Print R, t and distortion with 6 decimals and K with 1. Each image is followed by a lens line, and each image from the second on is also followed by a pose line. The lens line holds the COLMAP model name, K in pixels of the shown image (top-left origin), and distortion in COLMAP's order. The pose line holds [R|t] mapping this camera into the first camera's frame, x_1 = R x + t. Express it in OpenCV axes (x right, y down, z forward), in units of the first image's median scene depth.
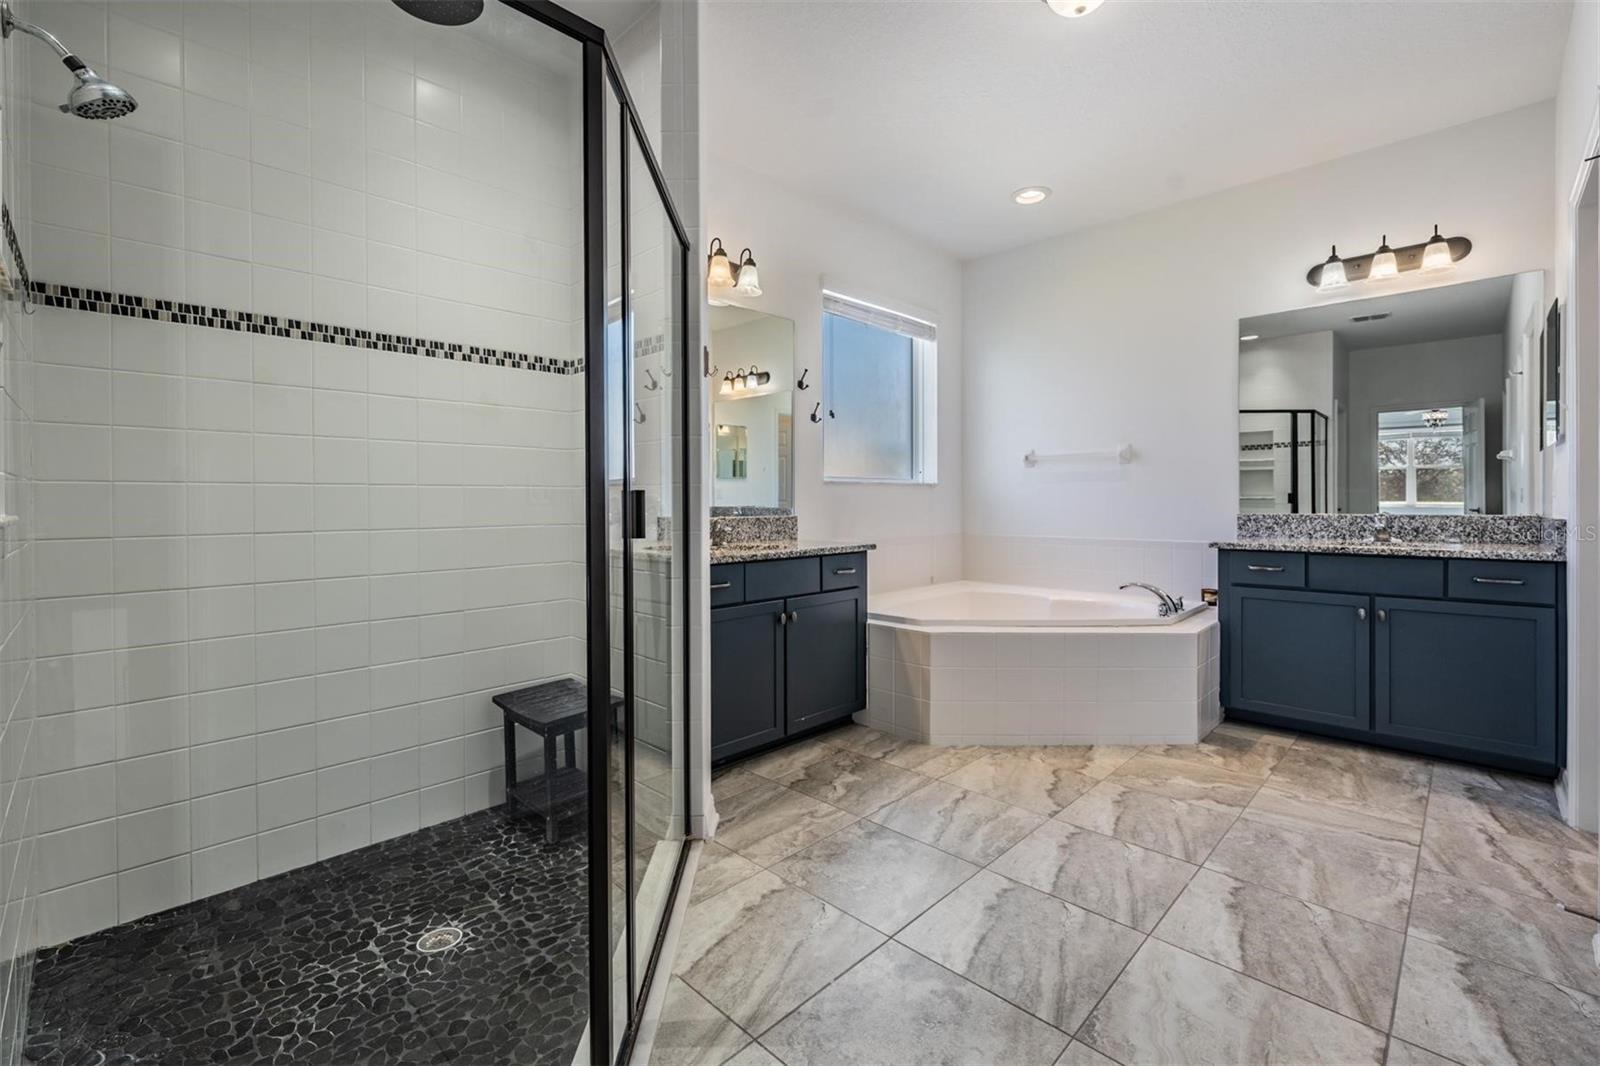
lens RADIAL K [[692.2, 0, 795.6], [0, 692.2, 504.1], [0, 0, 1]] dist [-0.000245, -0.000677]
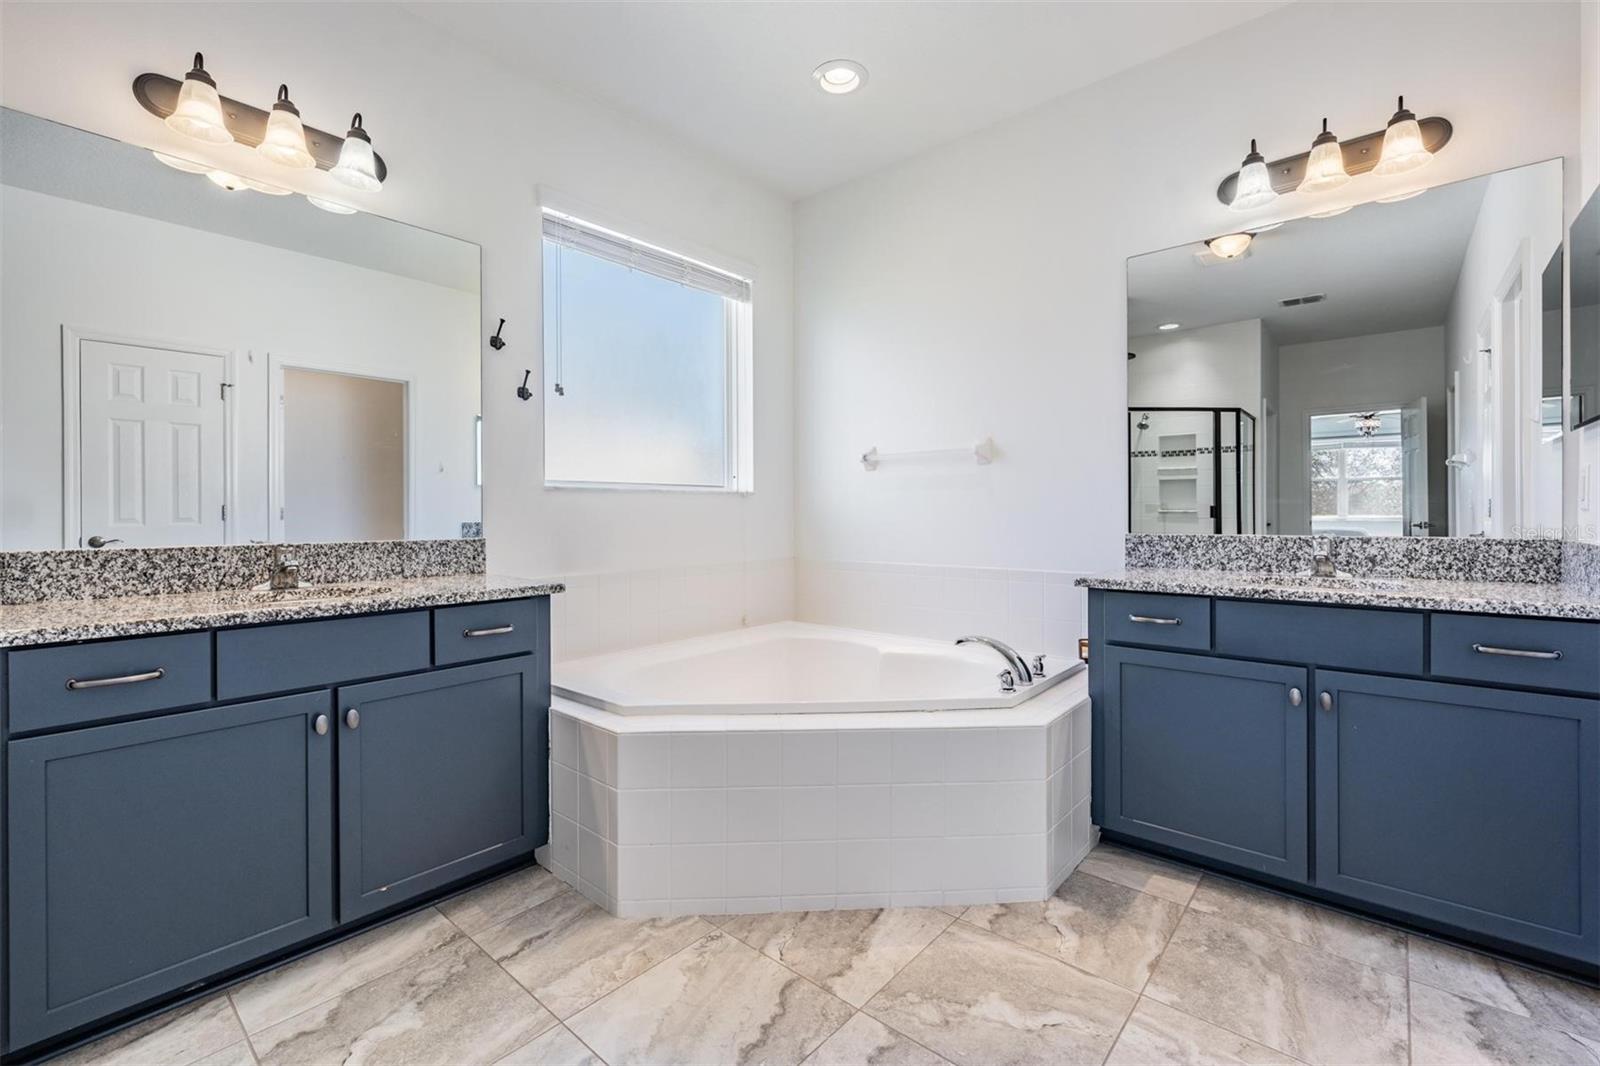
lens RADIAL K [[692.6, 0, 793.7], [0, 692.6, 515.0], [0, 0, 1]] dist [-0.000709, -0.000315]
pose [[0.998114, -0.000031, 0.061382, 0.301959], [0.000283, 0.999992, -0.004101, -0.002888], [-0.061381, 0.004111, 0.998106, 0.370958]]
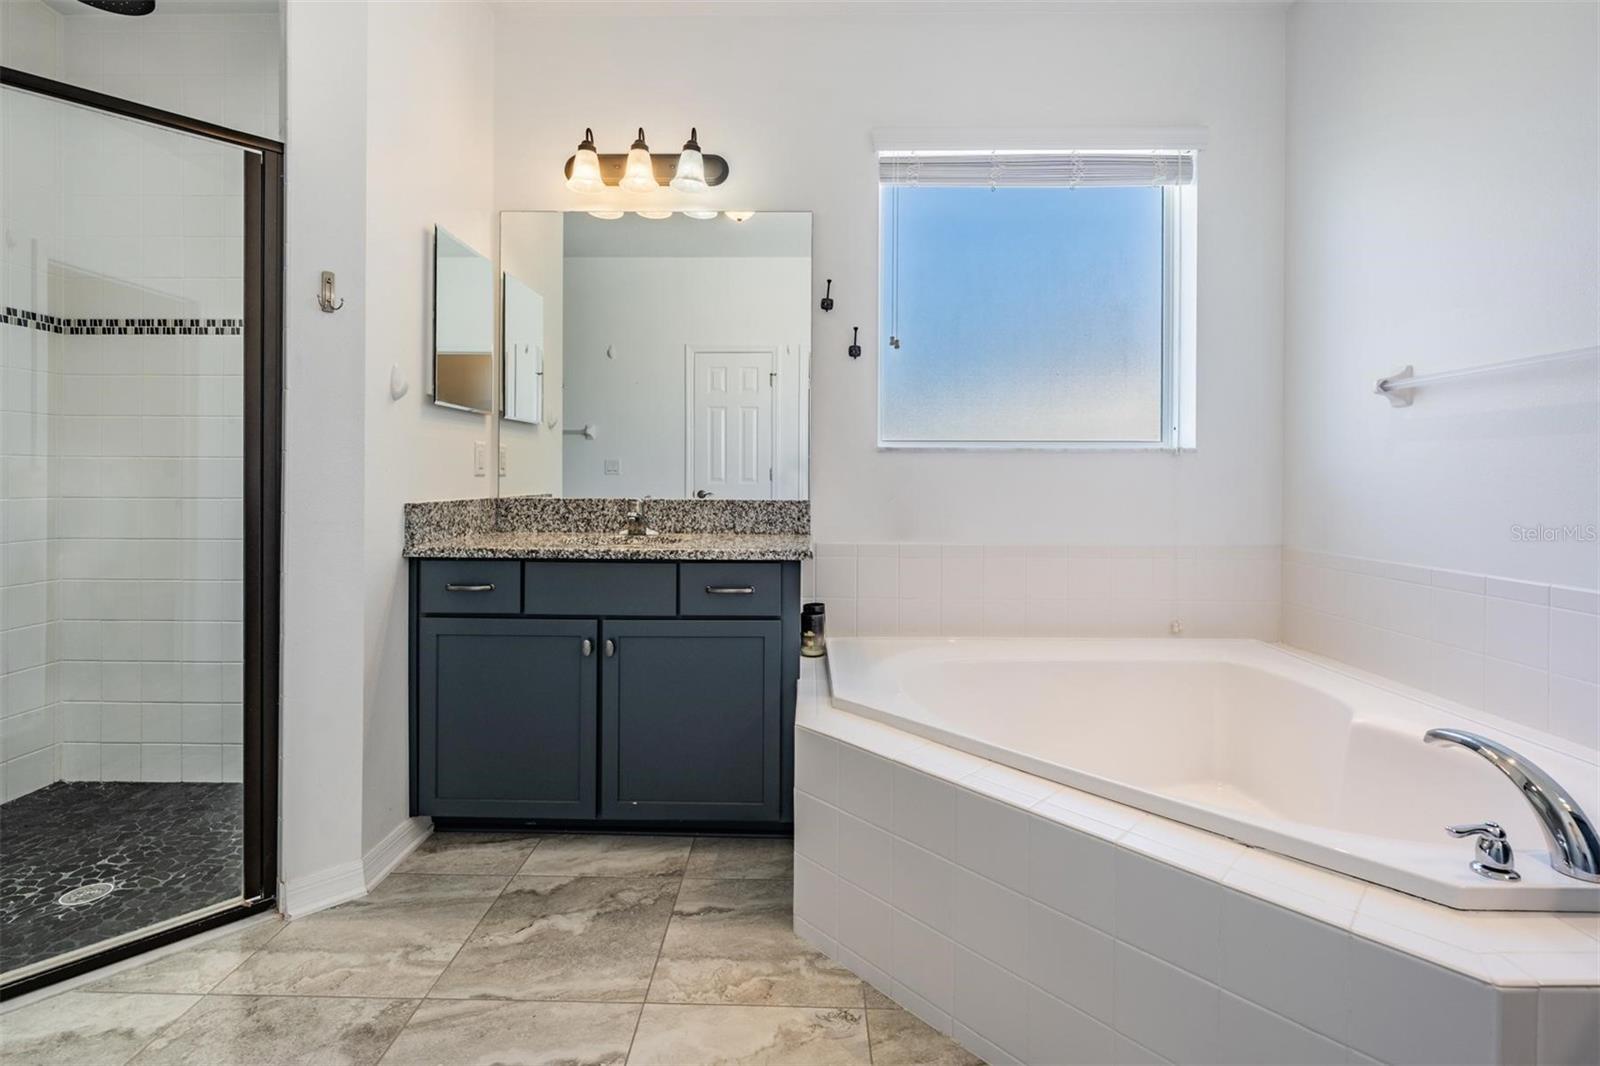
lens RADIAL K [[707.7, 0, 789.4], [0, 707.7, 478.1], [0, 0, 1]] dist [0.000080, -0.000217]
pose [[0.691228, 0.008925, -0.722582, 0.568993], [-0.012778, 0.999918, 0.000127, -0.004767], [0.722524, 0.009146, 0.691285, 0.595936]]
